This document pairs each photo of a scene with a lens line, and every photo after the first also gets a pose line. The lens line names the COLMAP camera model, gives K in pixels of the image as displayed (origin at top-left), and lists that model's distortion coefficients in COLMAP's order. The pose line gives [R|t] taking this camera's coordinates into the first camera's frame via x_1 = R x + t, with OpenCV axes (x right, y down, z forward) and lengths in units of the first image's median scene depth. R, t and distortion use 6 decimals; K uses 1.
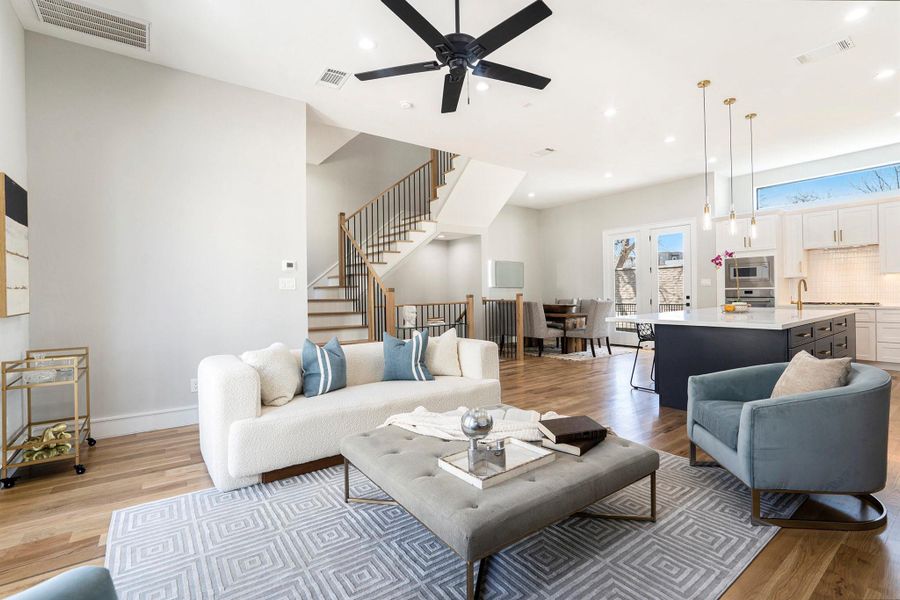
lens RADIAL K [[419.6, 0, 460.8], [0, 419.6, 292.7], [0, 0, 1]] dist [-0.026755, 0.003539]
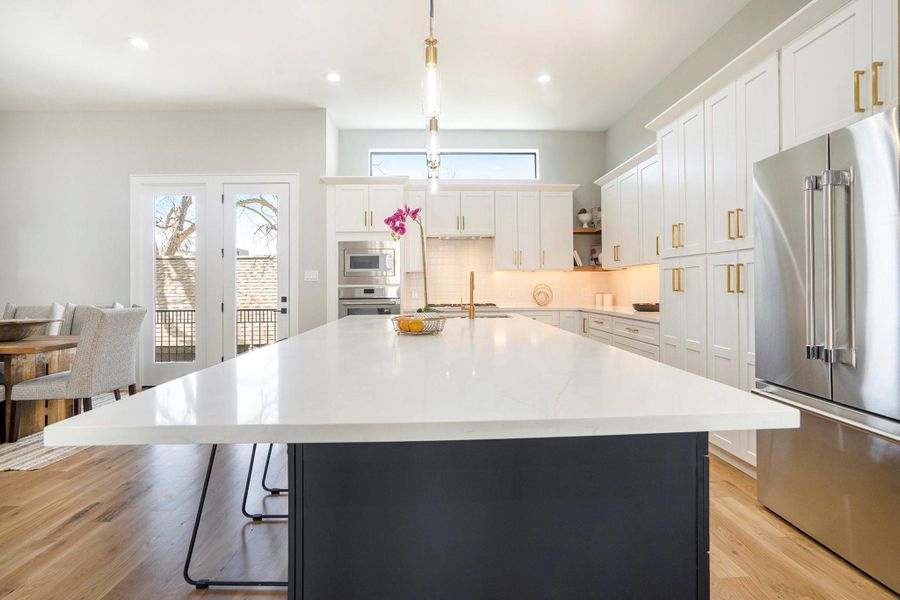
lens RADIAL K [[419.6, 0, 452.4], [0, 419.6, 285.2], [0, 0, 1]] dist [-0.026755, 0.003539]
pose [[0.575621, 0.010899, 0.817644, 0.194232], [0.001032, 0.999901, -0.014054, -0.001147], [-0.817716, 0.008934, 0.575553, 0.474716]]
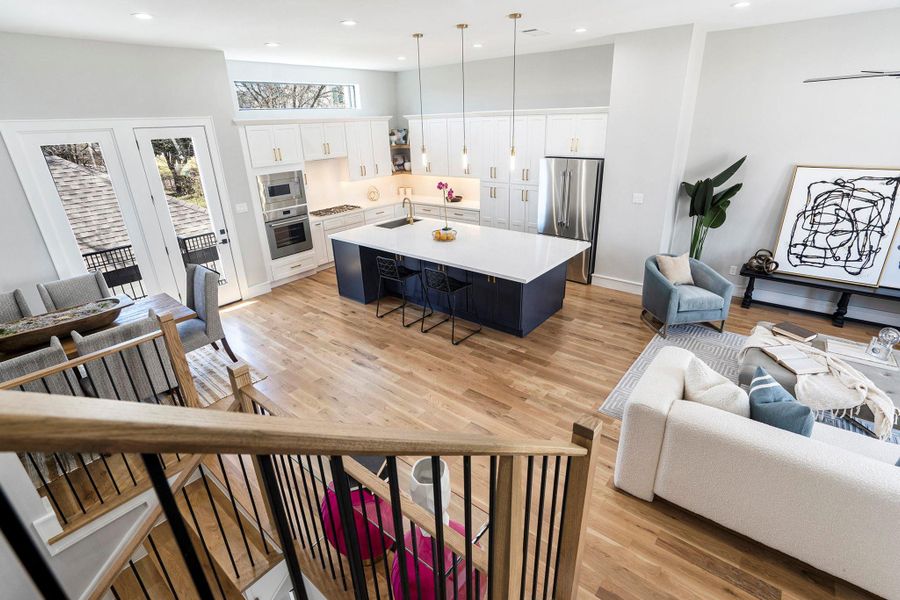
lens RADIAL K [[419.6, 0, 448.4], [0, 419.6, 281.5], [0, 0, 1]] dist [-0.026755, 0.003539]
pose [[-0.231127, -0.330479, 0.915076, -0.278990], [0.034741, 0.937139, 0.347222, -0.164846], [-0.972303, 0.112043, -0.205117, 0.858651]]
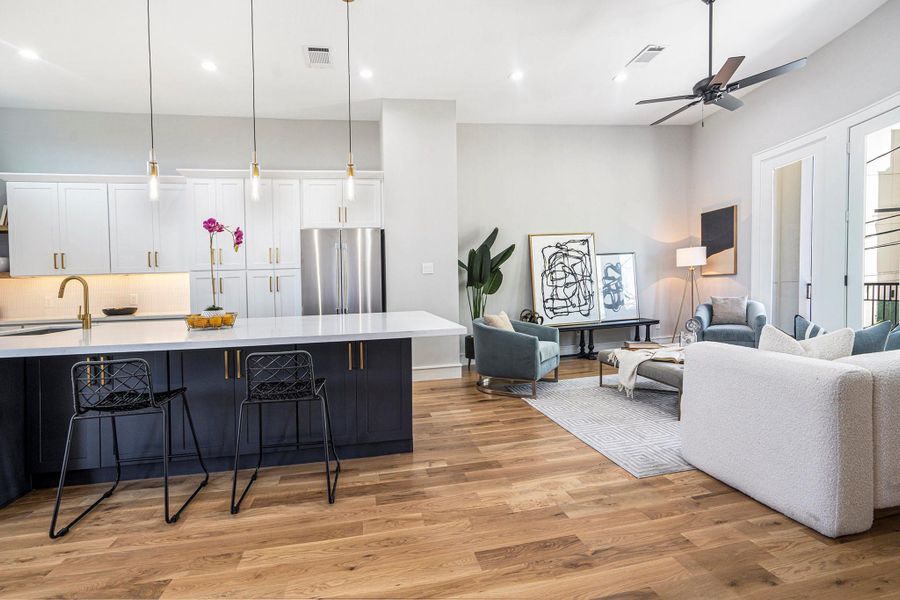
lens RADIAL K [[419.6, 0, 432.9], [0, 419.6, 292.1], [0, 0, 1]] dist [-0.026755, 0.003539]
pose [[-0.890338, 0.029953, 0.454315, 0.082427], [0.047024, 0.998547, 0.026321, -0.002213], [-0.452866, 0.044798, -0.890452, 0.963921]]
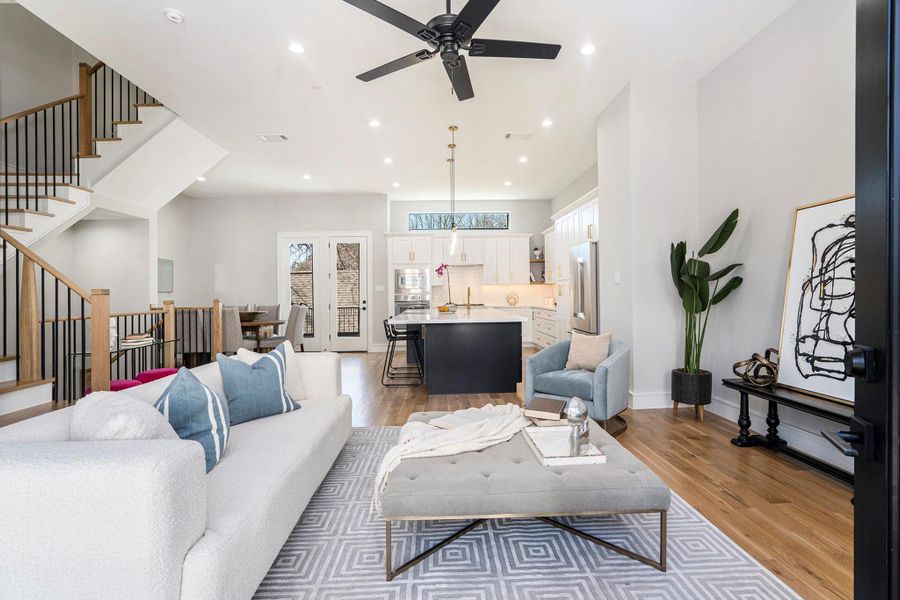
lens RADIAL K [[419.6, 0, 458.9], [0, 419.6, 299.7], [0, 0, 1]] dist [-0.026755, 0.003539]
pose [[0.570623, -0.006420, 0.821187, -0.264232], [0.008050, 0.999965, 0.002224, 0.004923], [-0.821173, 0.005341, 0.570654, 0.161901]]
